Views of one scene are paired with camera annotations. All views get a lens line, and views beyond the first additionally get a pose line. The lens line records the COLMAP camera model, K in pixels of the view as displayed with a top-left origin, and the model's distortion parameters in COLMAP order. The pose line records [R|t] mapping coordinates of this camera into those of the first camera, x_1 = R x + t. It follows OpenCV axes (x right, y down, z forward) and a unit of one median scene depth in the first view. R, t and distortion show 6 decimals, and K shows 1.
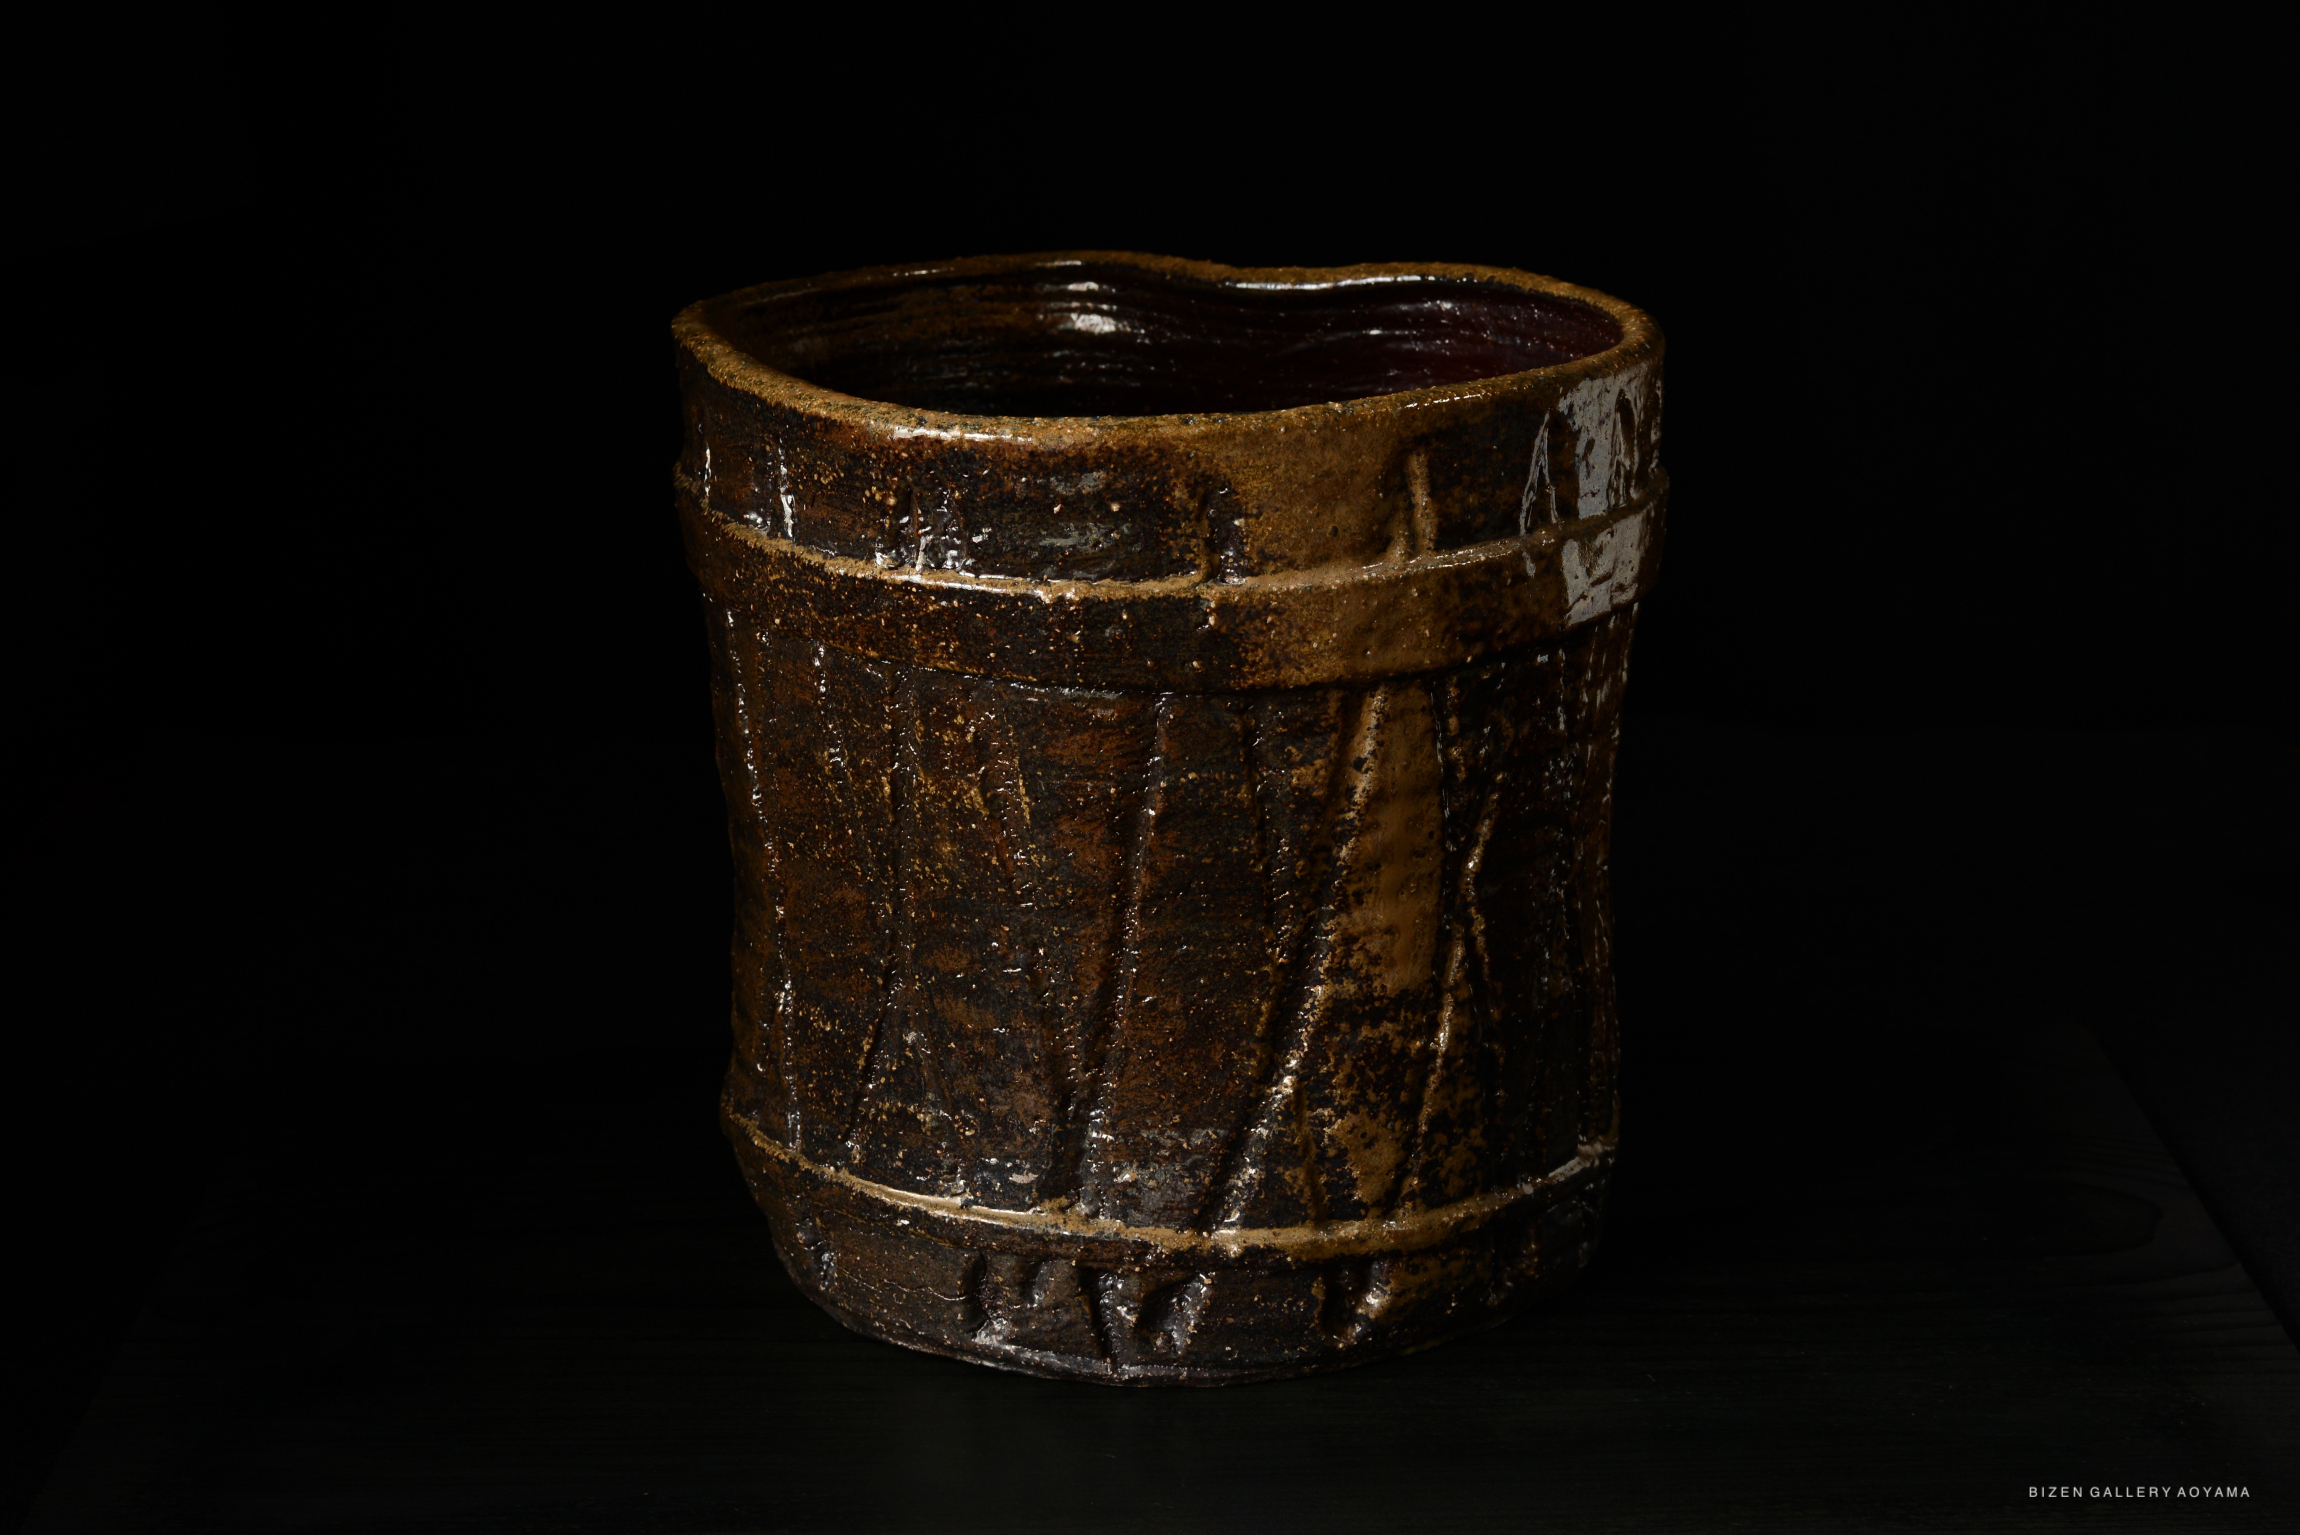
lens RADIAL K [[4665.4, 0, 1150.0], [0, 4665.4, 767.5], [0, 0, 1]] dist [0.039880, 0.059945]
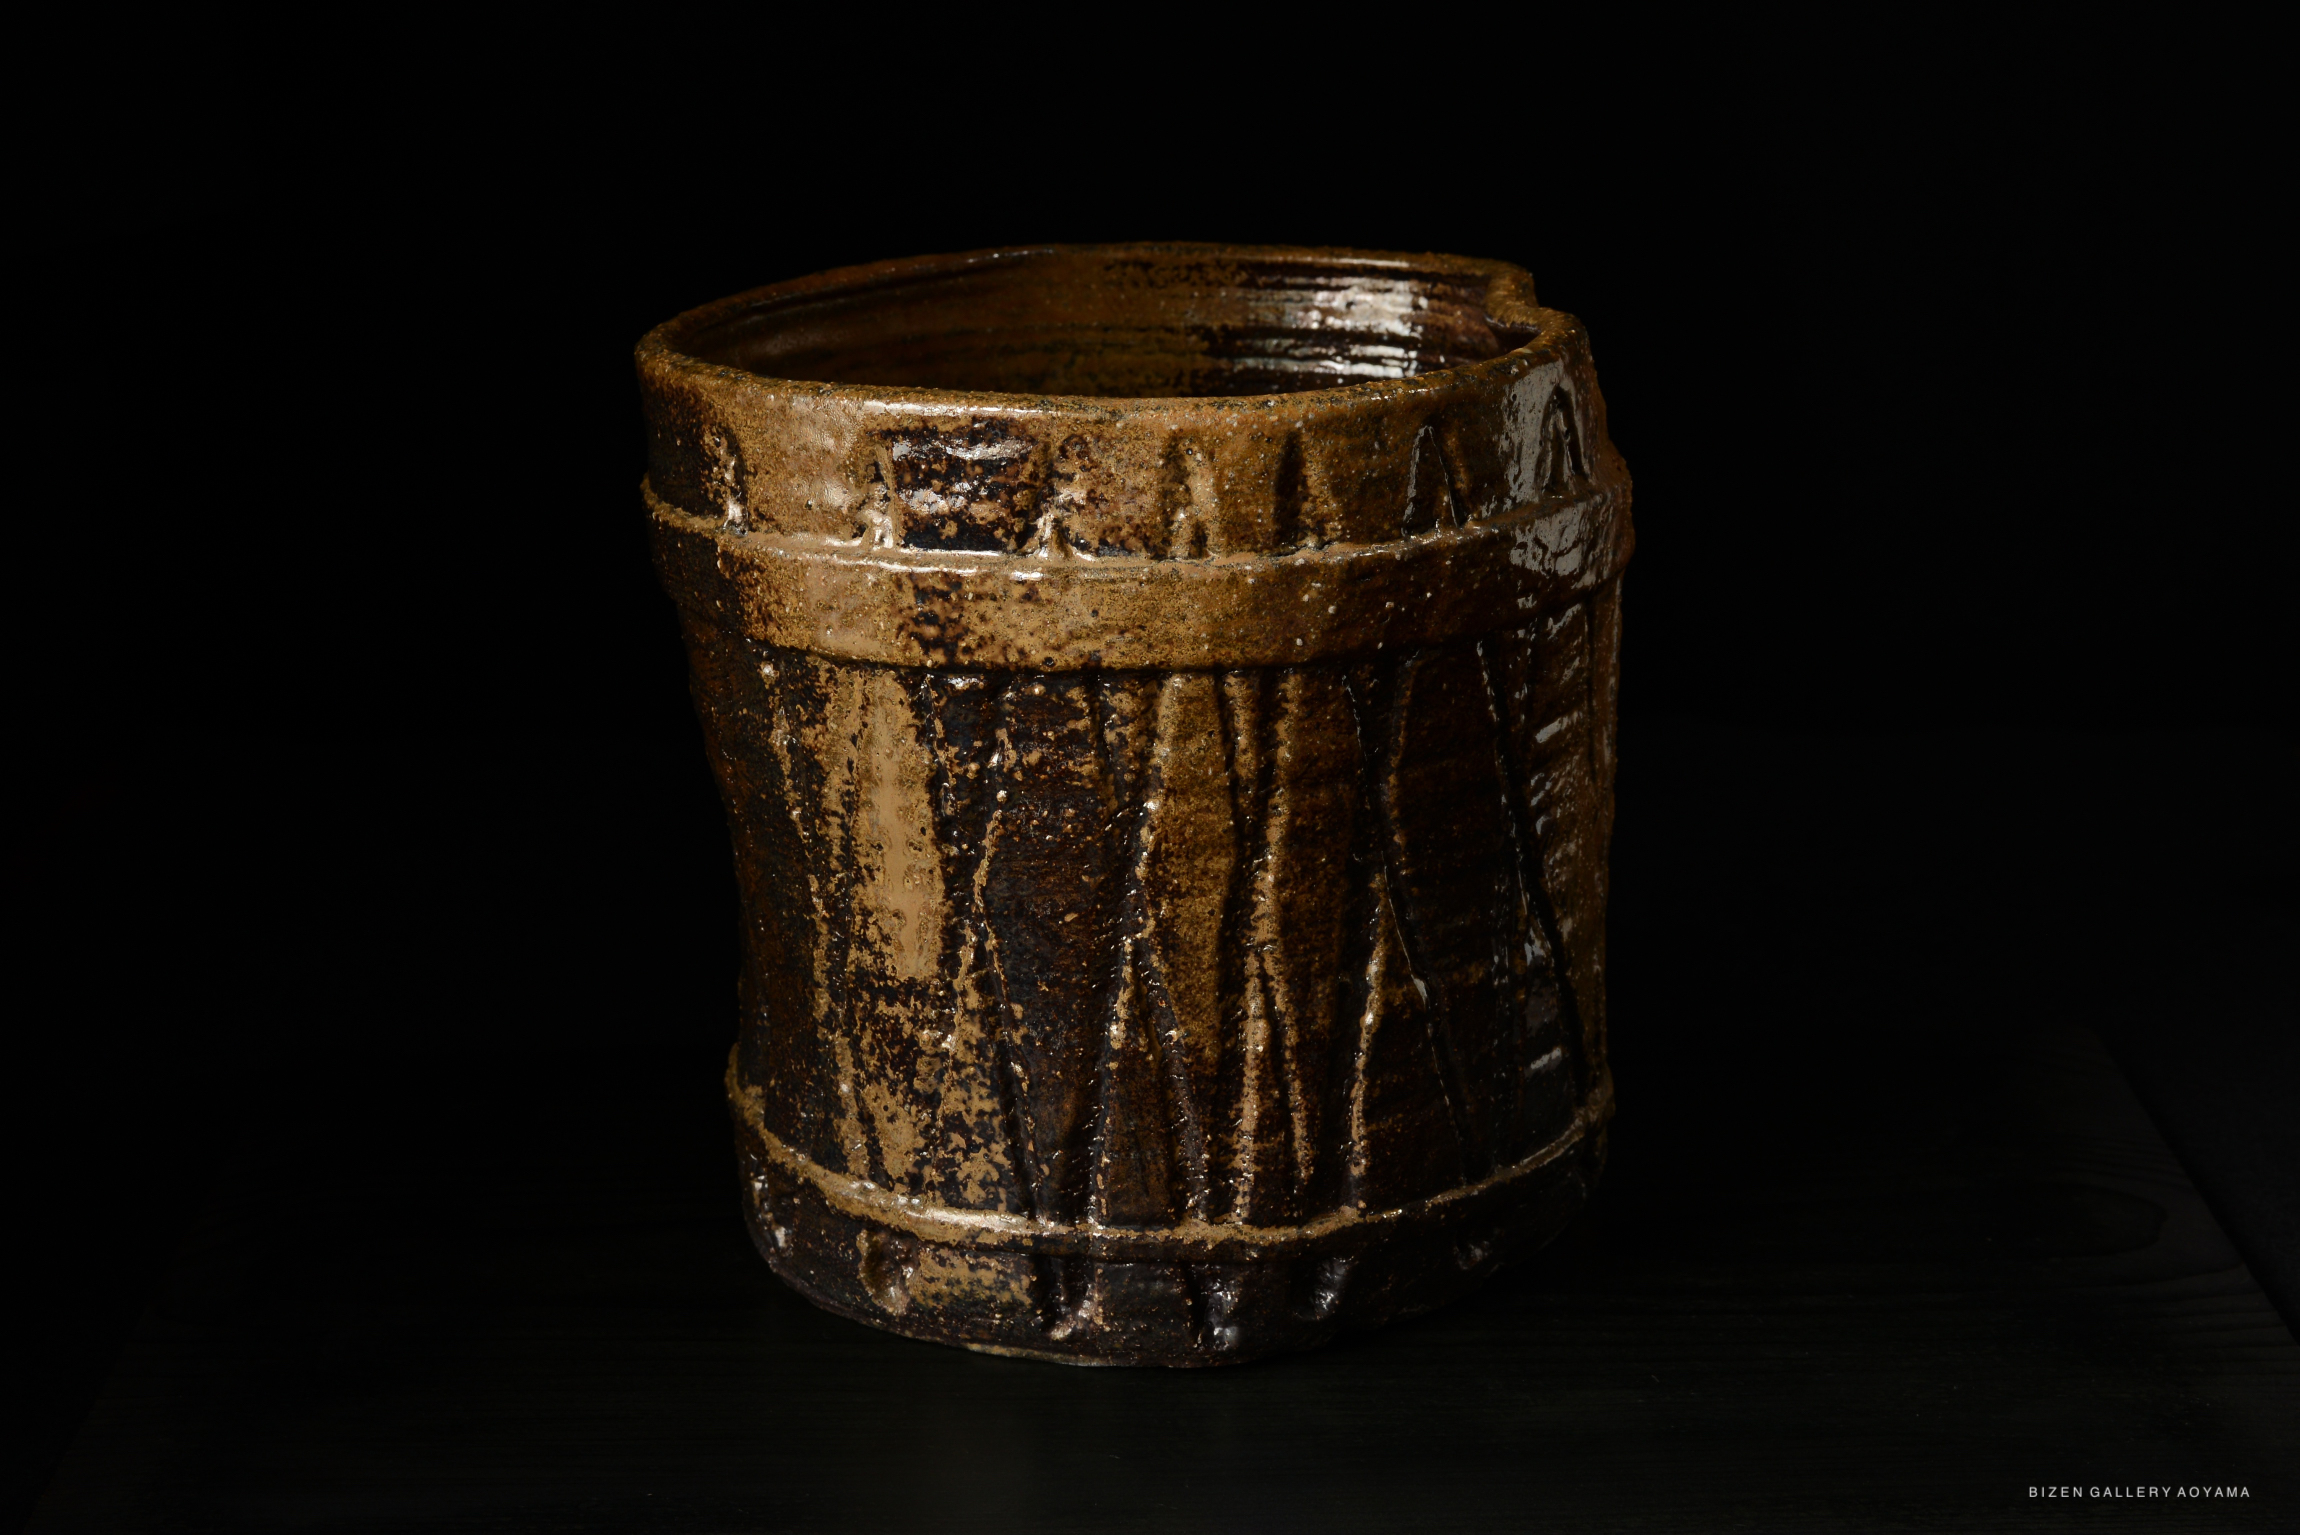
lens RADIAL K [[4665.4, 0, 1150.0], [0, 4665.4, 767.5], [0, 0, 1]] dist [0.039880, 0.059945]
pose [[0.521510, 0.226481, -0.822638, 0.907951], [-0.217003, 0.967632, 0.128831, -0.138717], [0.825189, 0.111329, 0.553777, 0.479281]]
